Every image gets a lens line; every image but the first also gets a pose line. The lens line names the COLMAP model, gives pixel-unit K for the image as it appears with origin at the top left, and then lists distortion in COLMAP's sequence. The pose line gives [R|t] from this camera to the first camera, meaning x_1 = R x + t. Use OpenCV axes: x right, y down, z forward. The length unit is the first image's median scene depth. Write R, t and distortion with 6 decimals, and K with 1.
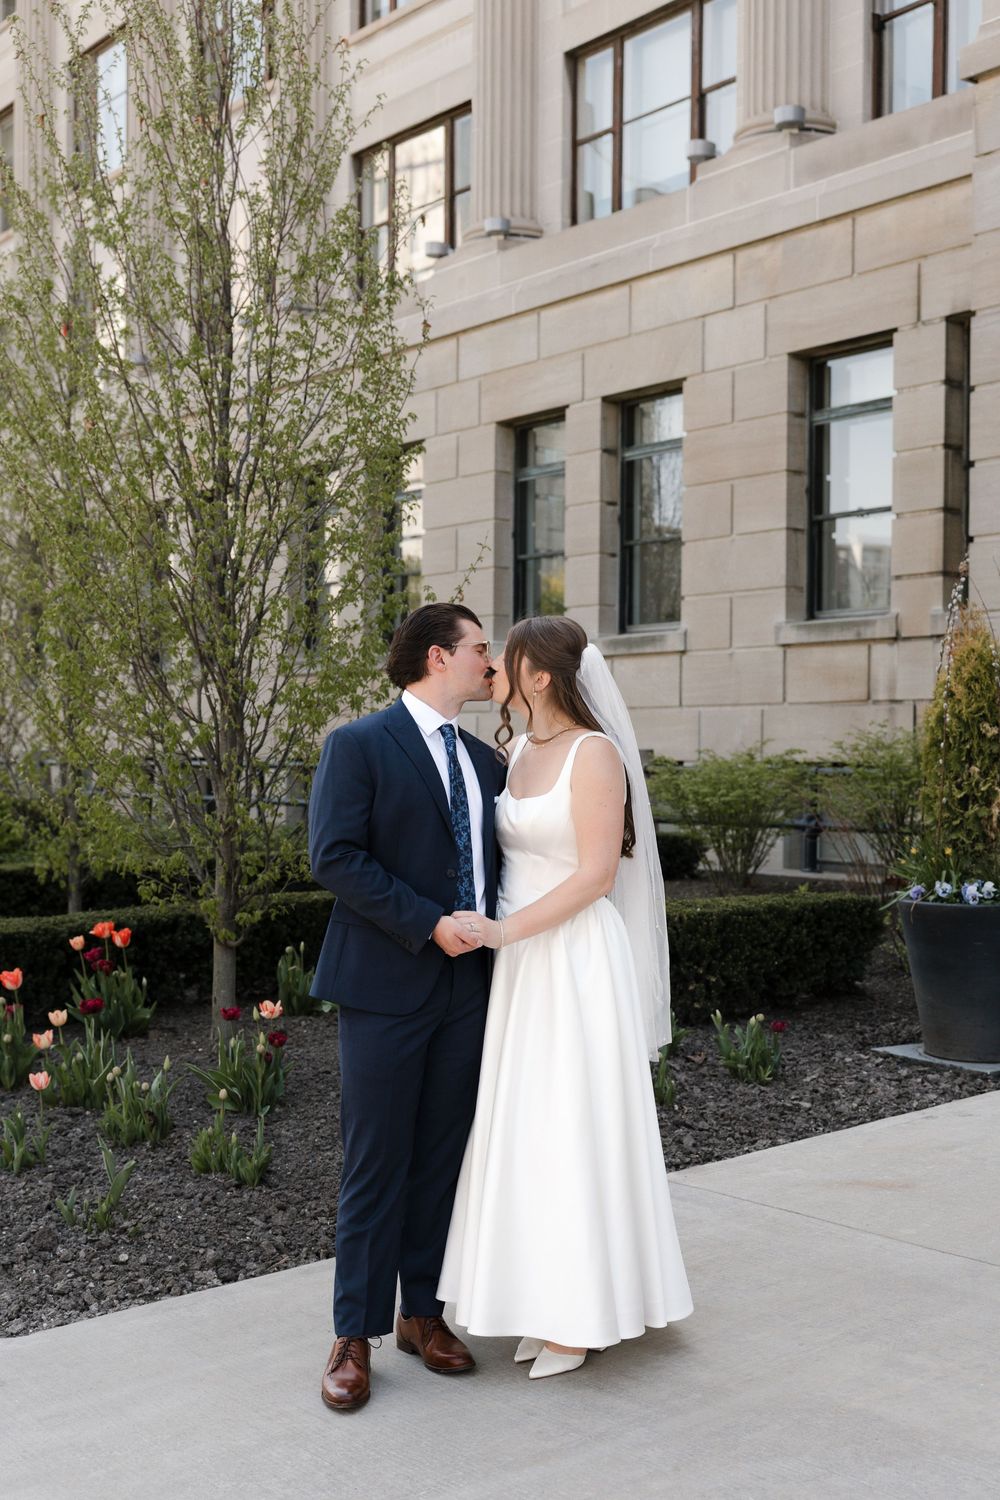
lens RADIAL K [[1940.6, 0, 562.4], [0, 1940.6, 829.3], [0, 0, 1]] dist [-0.015302, 0.000000]
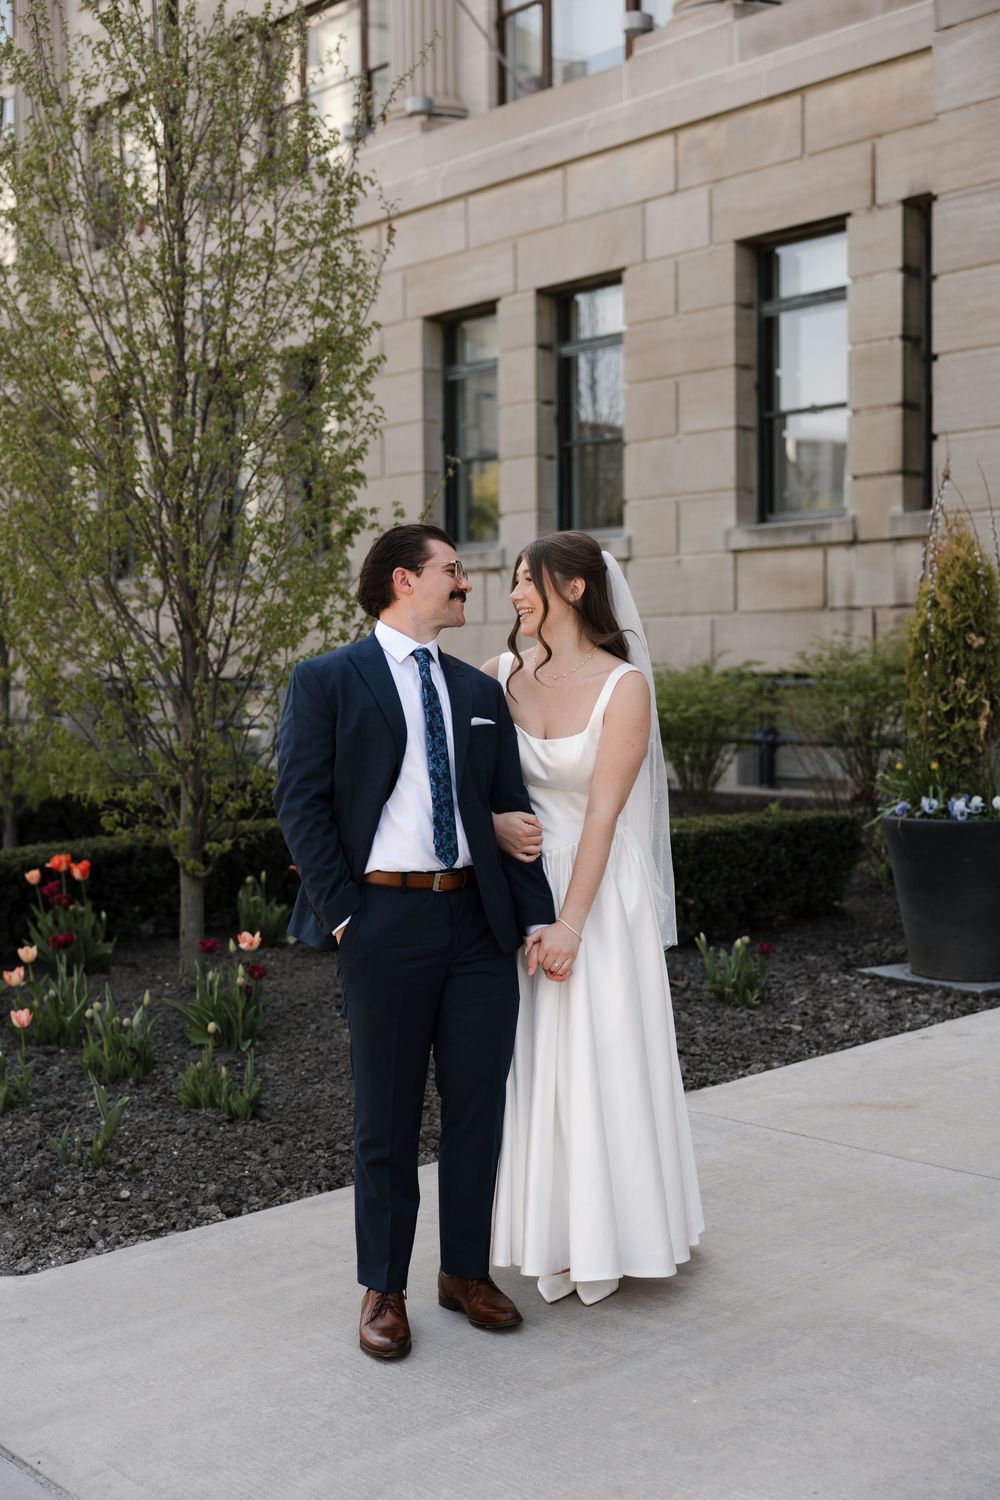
lens RADIAL K [[2092.3, 0, 500.9], [0, 2092.3, 808.0], [0, 0, 1]] dist [0.000972, 0.000000]
pose [[0.999670, -0.018193, 0.018113, -0.035904], [0.017653, 0.999407, 0.029555, -0.002268], [-0.018640, -0.029226, 0.999399, -0.042851]]
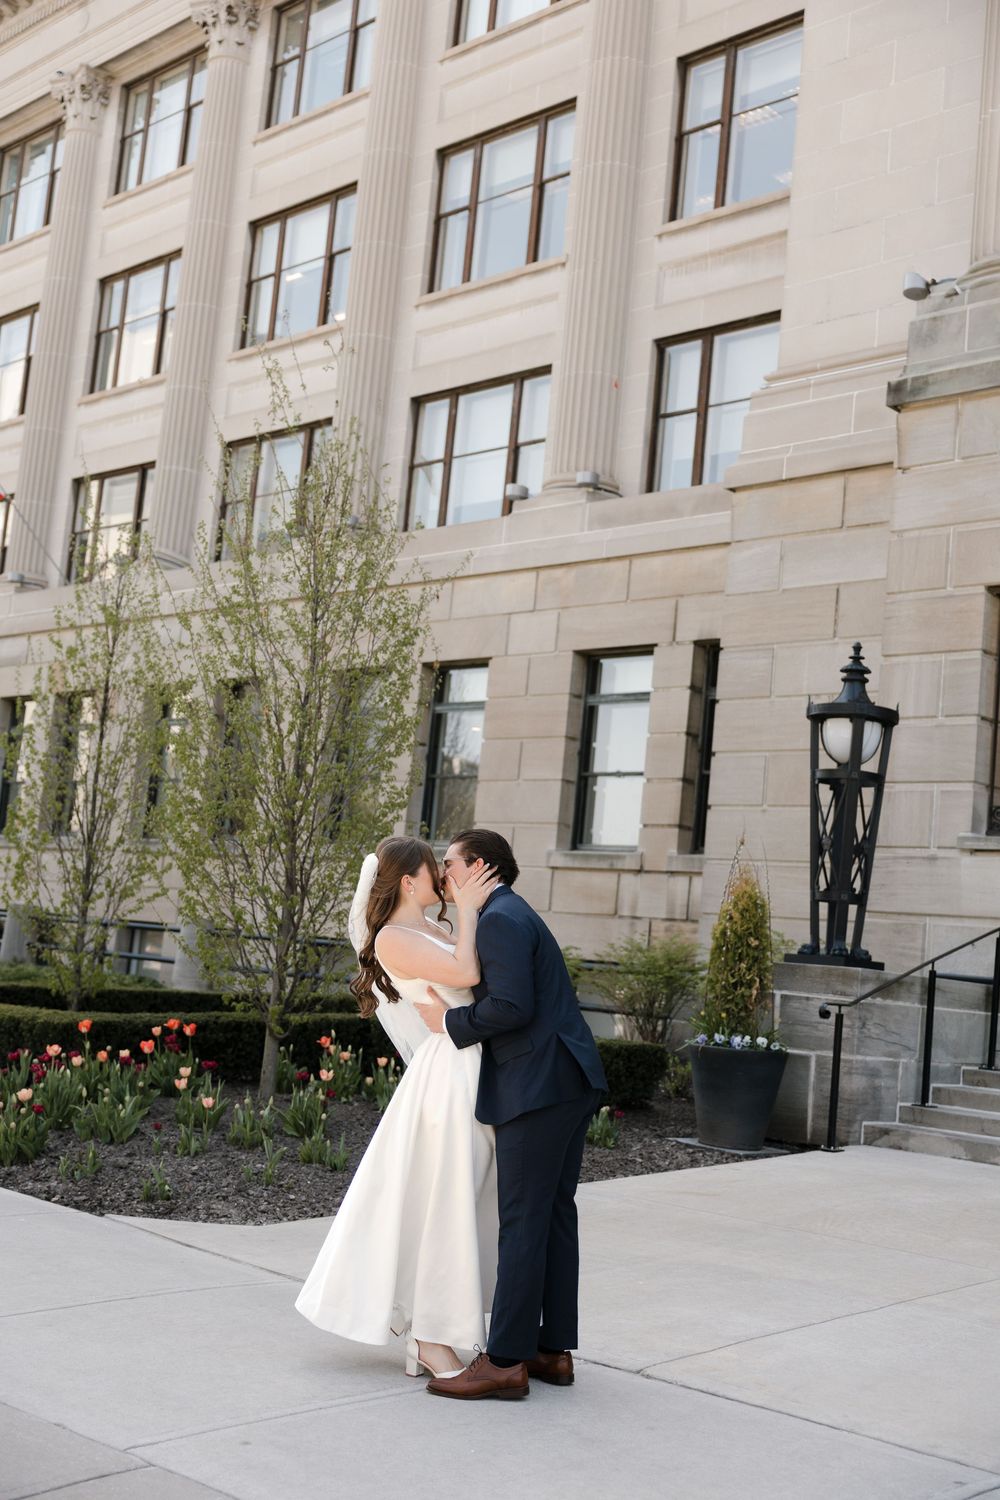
lens RADIAL K [[2062.3, 0, 486.2], [0, 2062.3, 754.6], [0, 0, 1]] dist [-0.078520, 0.000000]
pose [[0.982275, 0.101355, 0.157680, -0.272081], [-0.079163, 0.986816, -0.141165, 0.052116], [-0.169909, 0.126180, 0.977348, -0.630046]]
